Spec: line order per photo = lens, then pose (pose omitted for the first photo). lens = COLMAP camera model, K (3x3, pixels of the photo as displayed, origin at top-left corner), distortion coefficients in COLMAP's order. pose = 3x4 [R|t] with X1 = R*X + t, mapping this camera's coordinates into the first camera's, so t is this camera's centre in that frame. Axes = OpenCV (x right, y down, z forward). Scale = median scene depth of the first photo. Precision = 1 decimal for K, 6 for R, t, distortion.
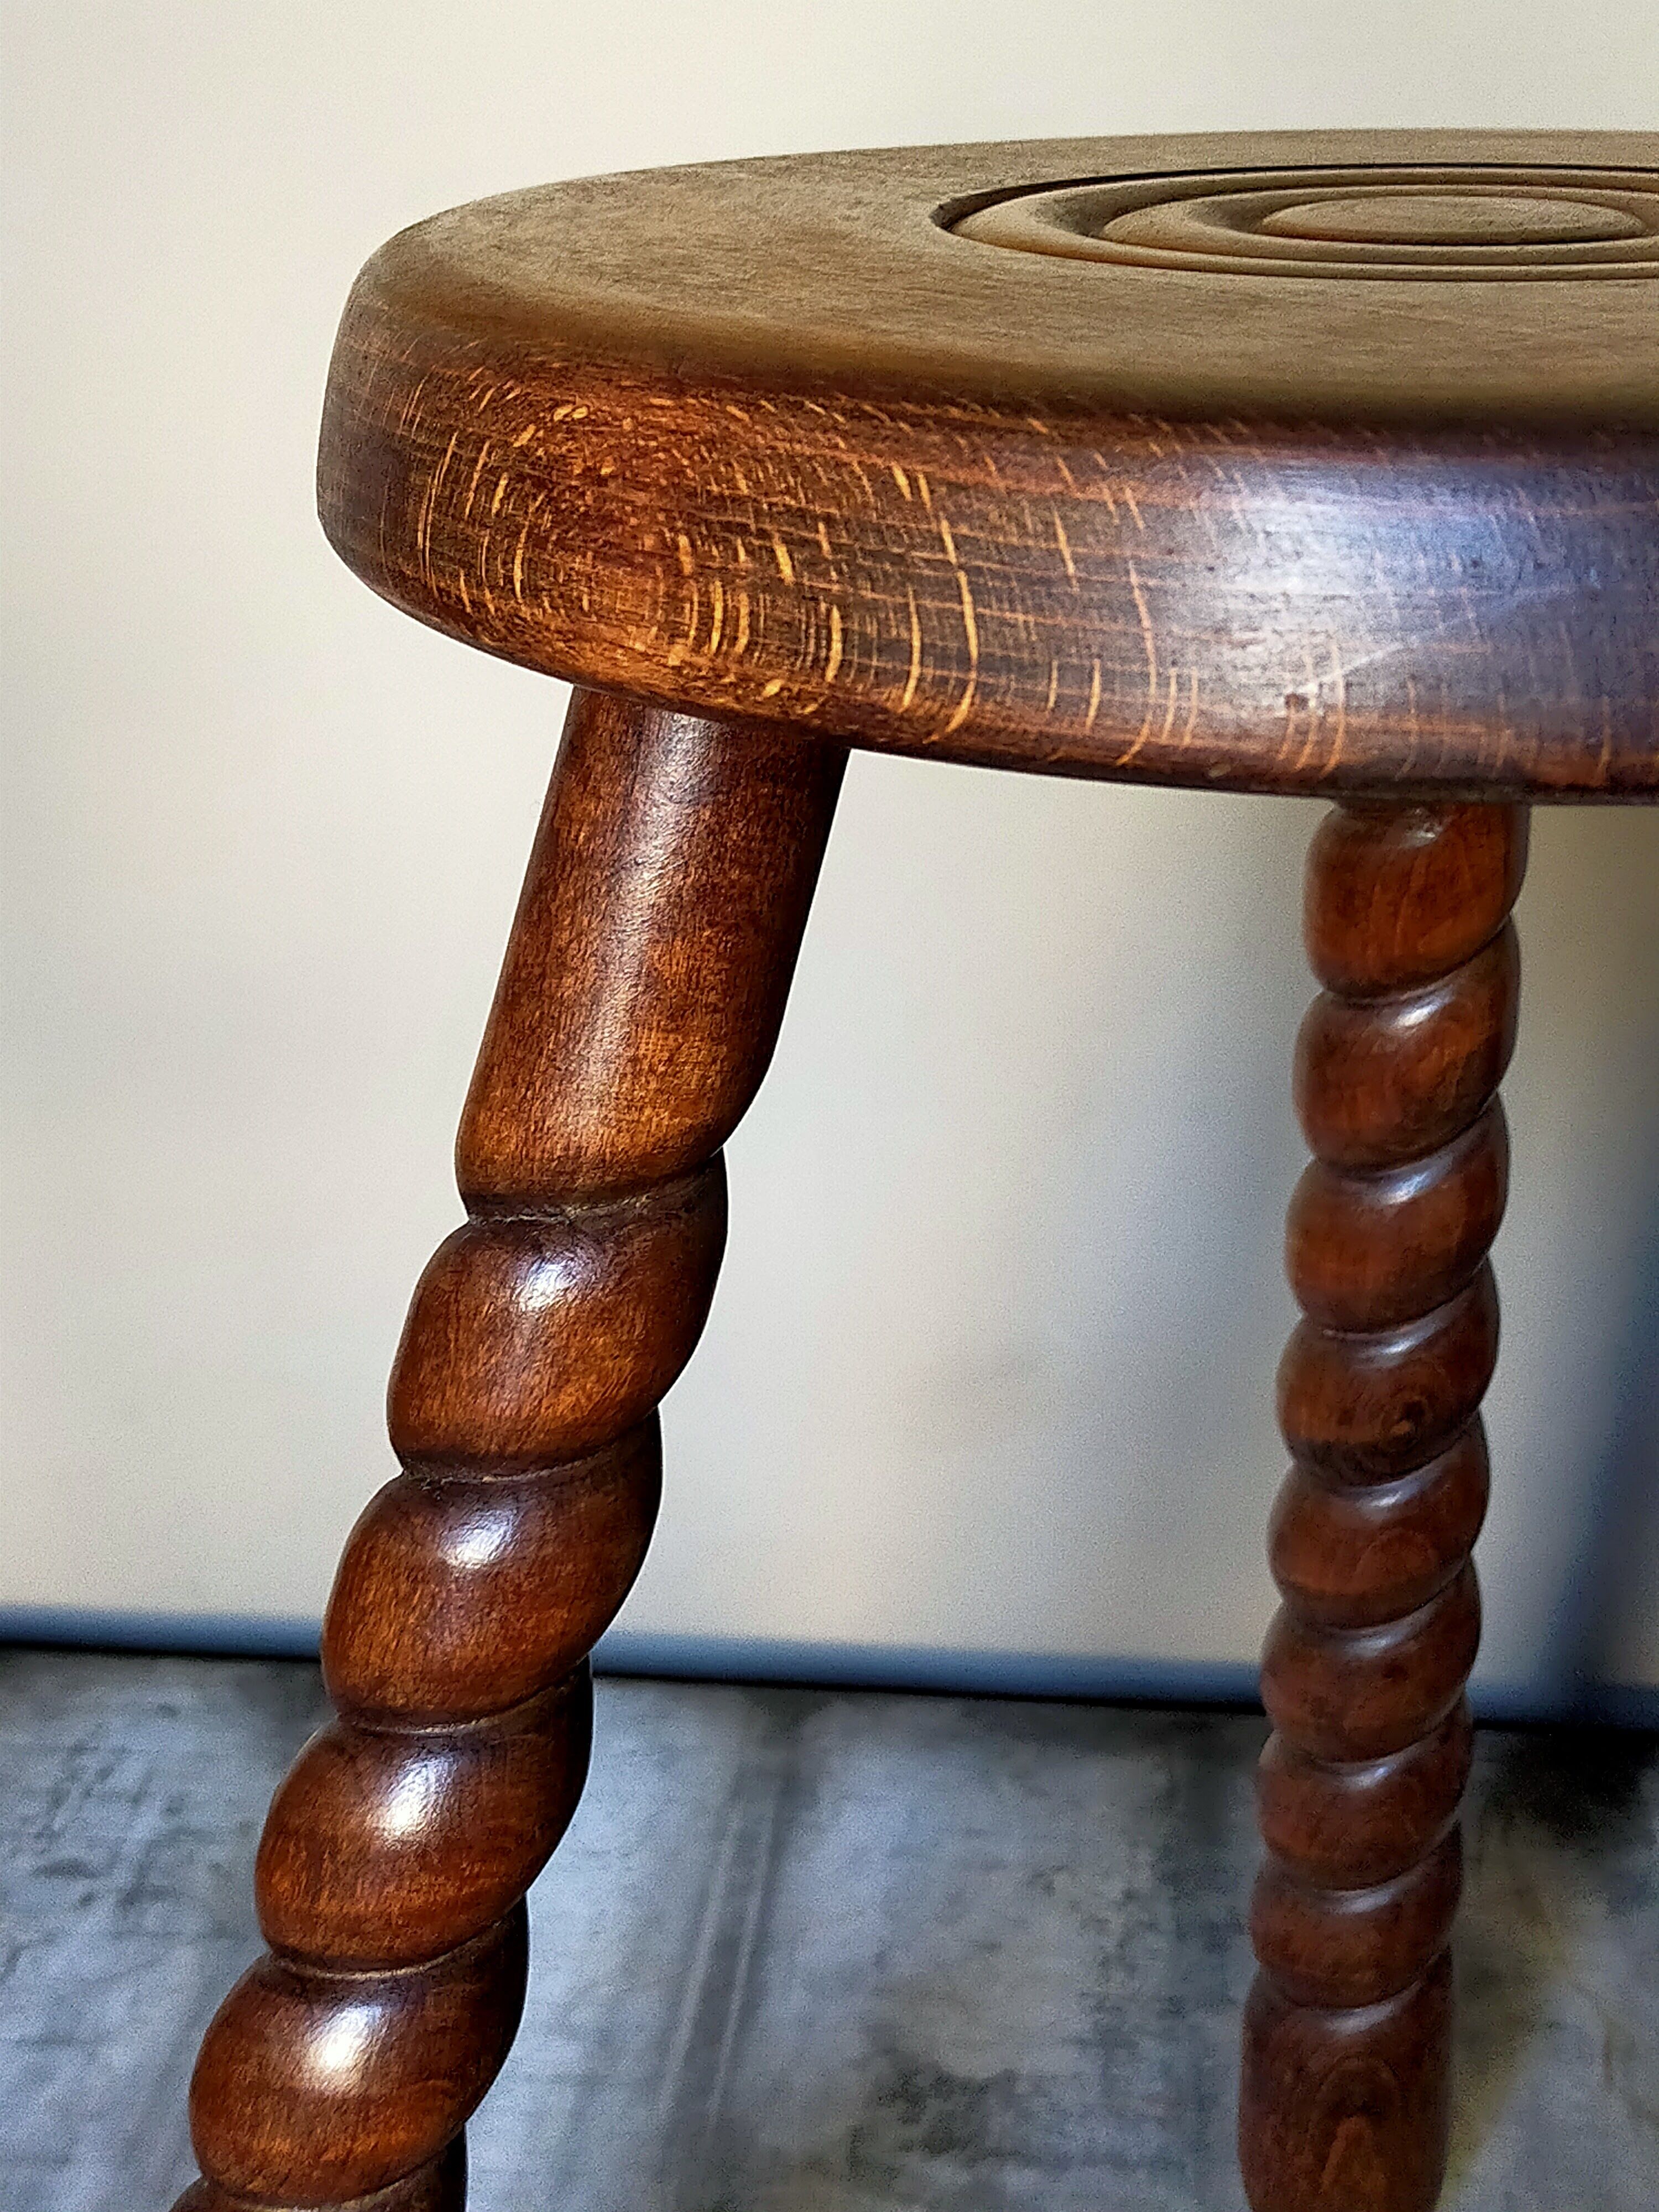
lens RADIAL K [[3446.7, 0, 805.7], [0, 3446.7, 1109.1], [0, 0, 1]] dist [0.103009, 0.000000]
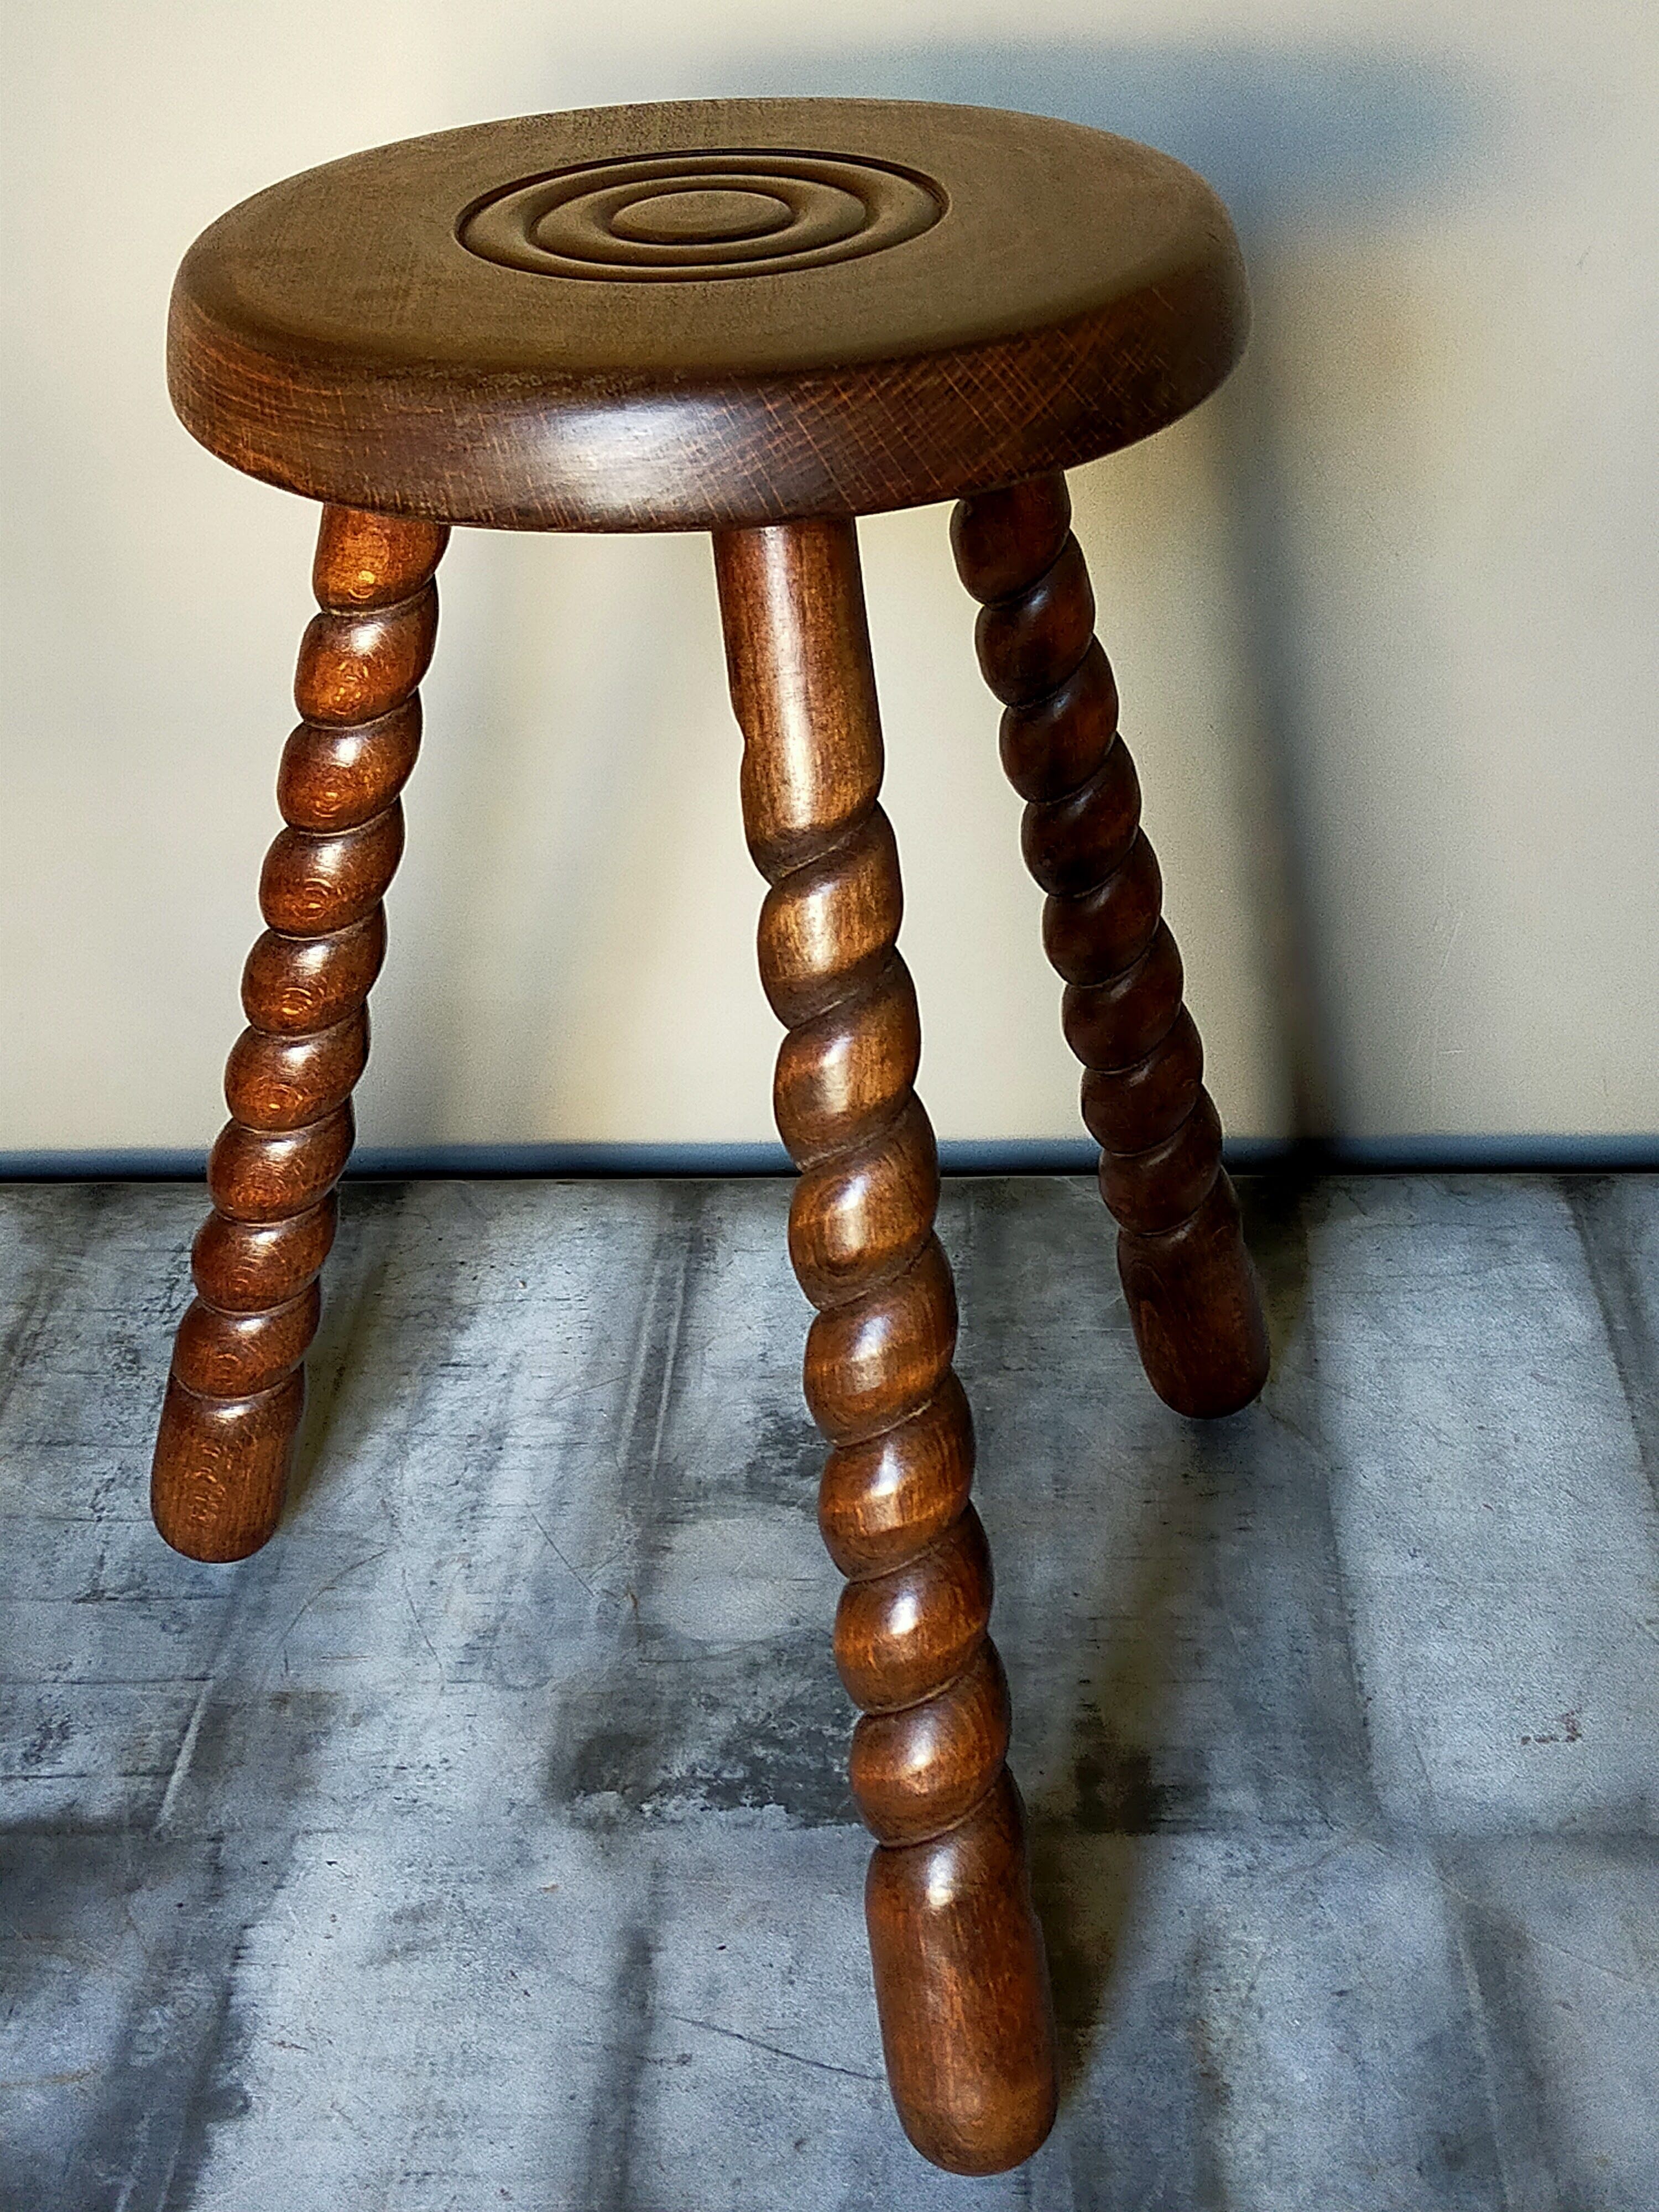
lens RADIAL K [[3446.7, 0, 818.6], [0, 3446.7, 1085.6], [0, 0, 1]] dist [0.103009, 0.000000]
pose [[0.997814, -0.058836, 0.030108, 0.007824], [0.054110, 0.988809, 0.139027, -0.067079], [-0.037951, -0.137094, 0.989831, -0.421986]]
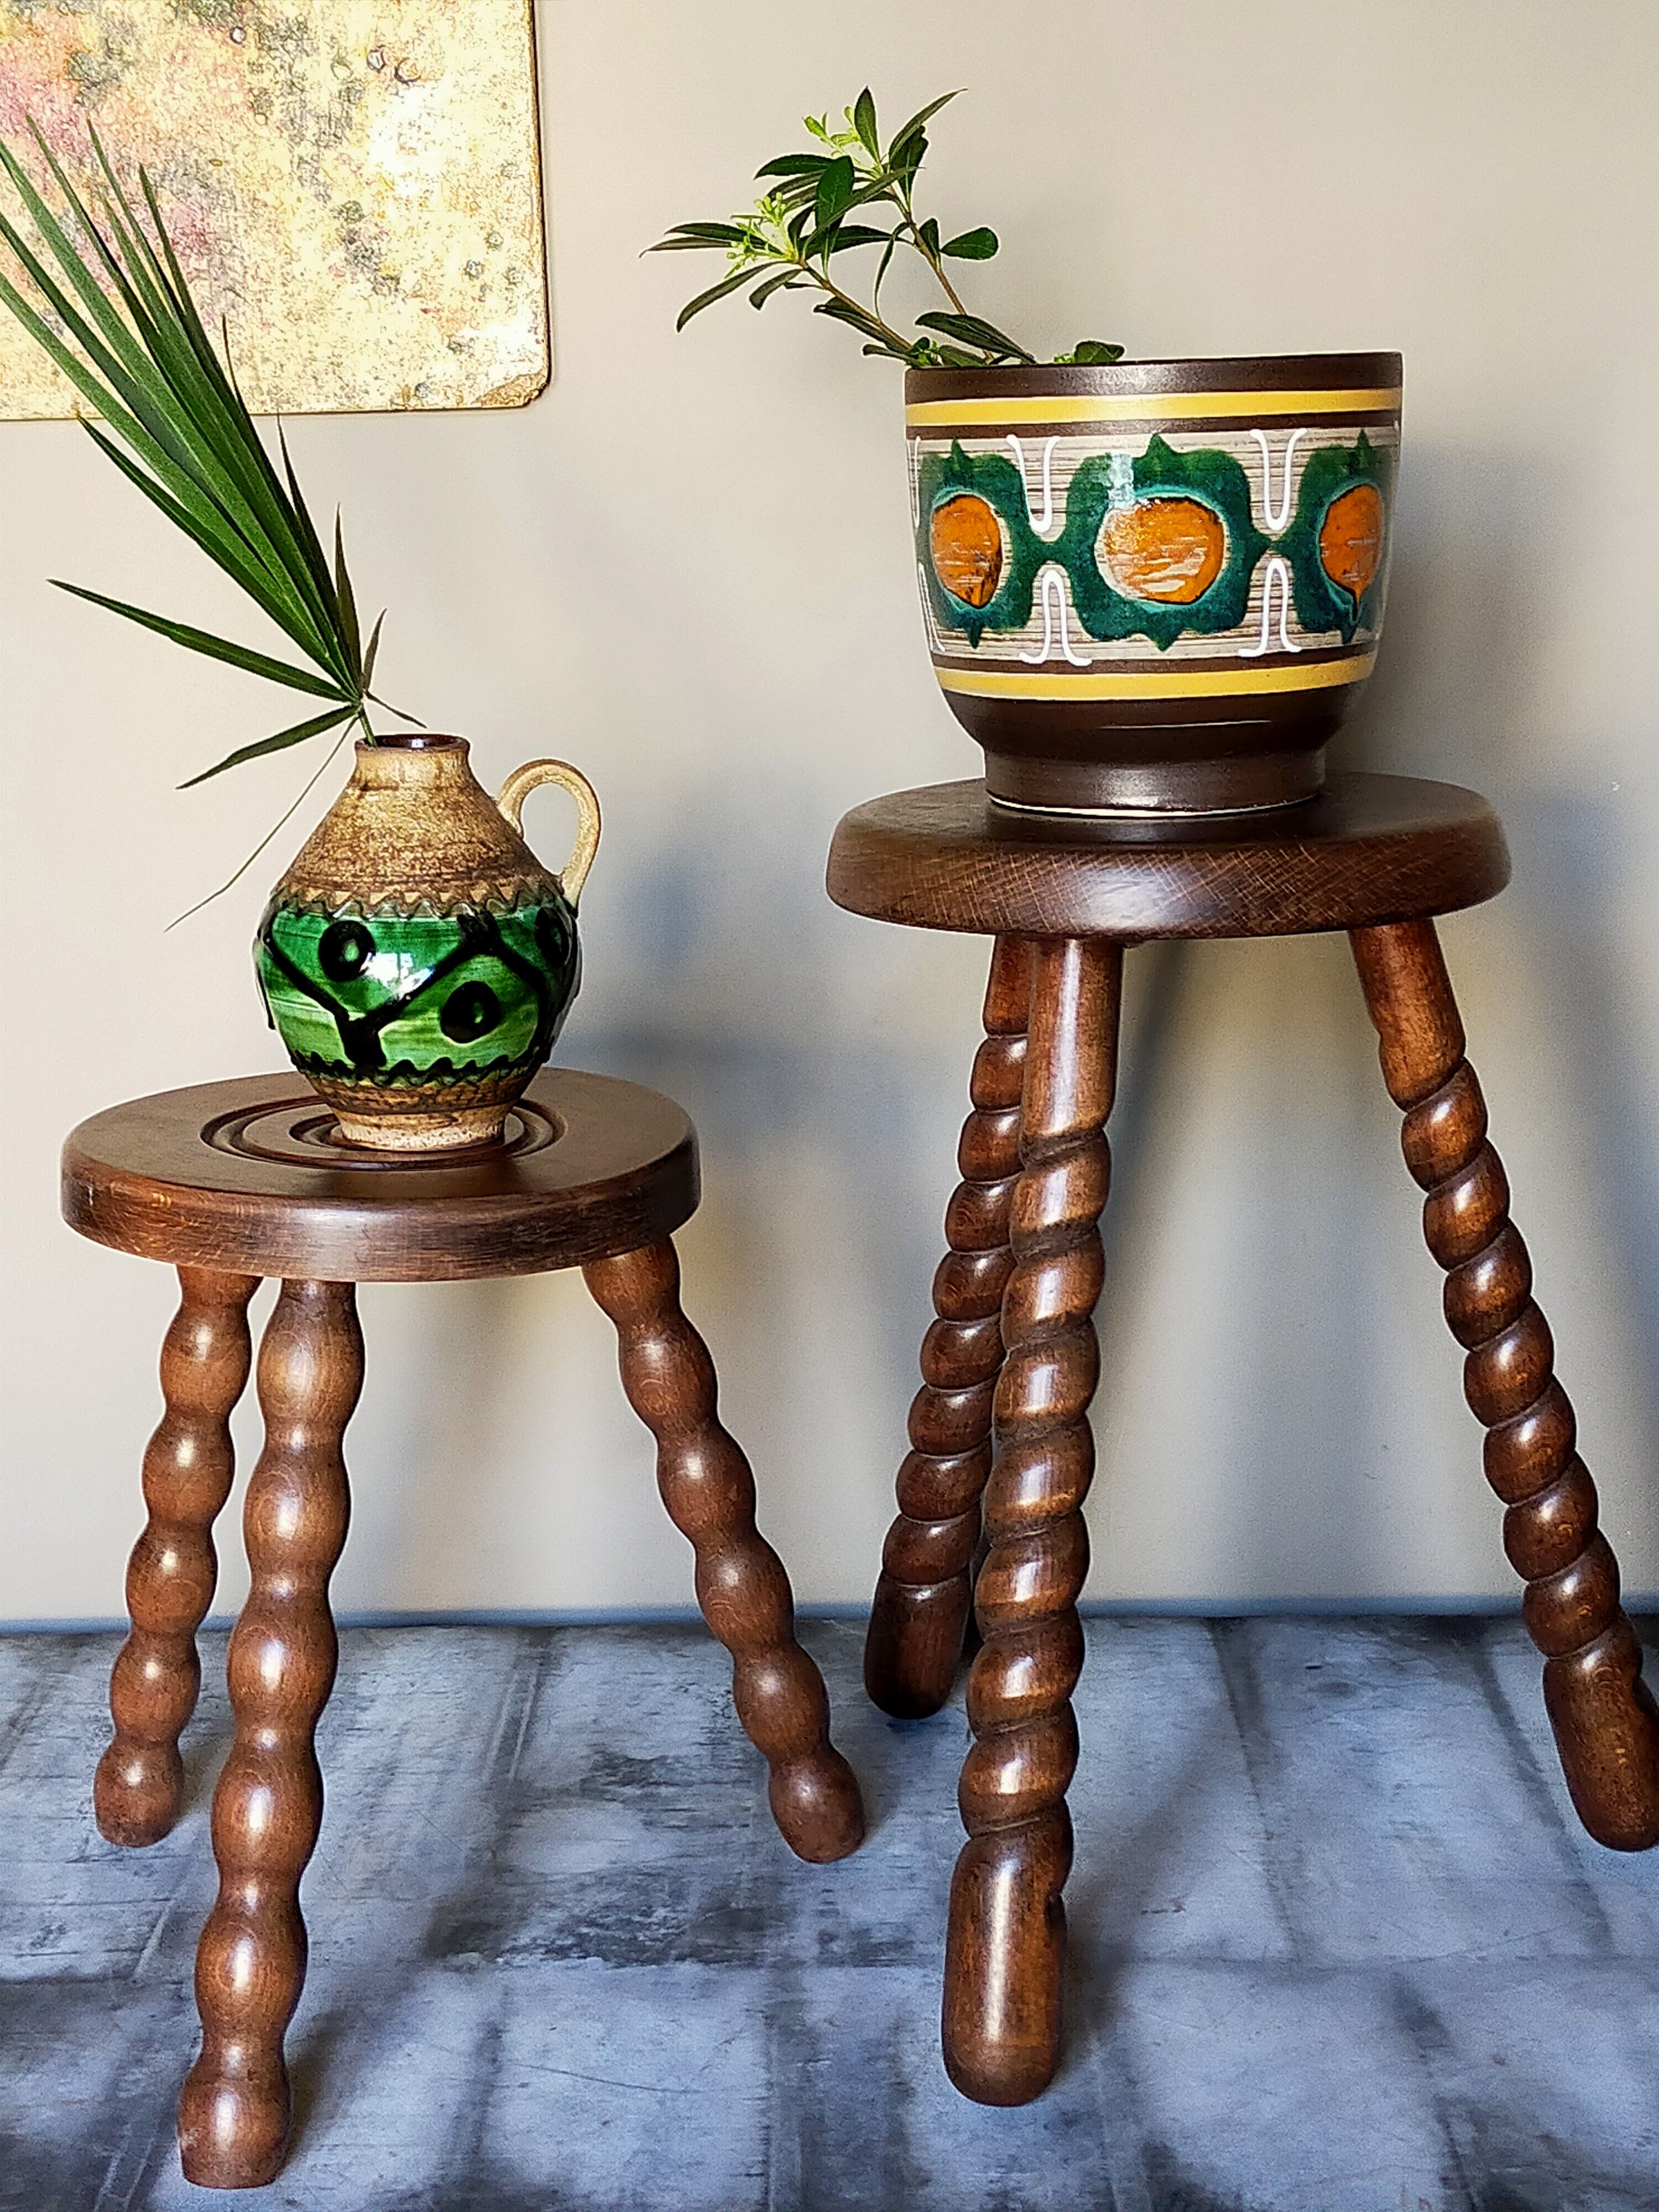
lens RADIAL K [[3446.7, 0, 836.1], [0, 3446.7, 1110.2], [0, 0, 1]] dist [0.103009, 0.000000]
pose [[0.995408, -0.037027, 0.088267, -0.002500], [0.049007, 0.989263, -0.137682, 0.189192], [-0.082222, 0.141376, 0.986536, -0.956551]]
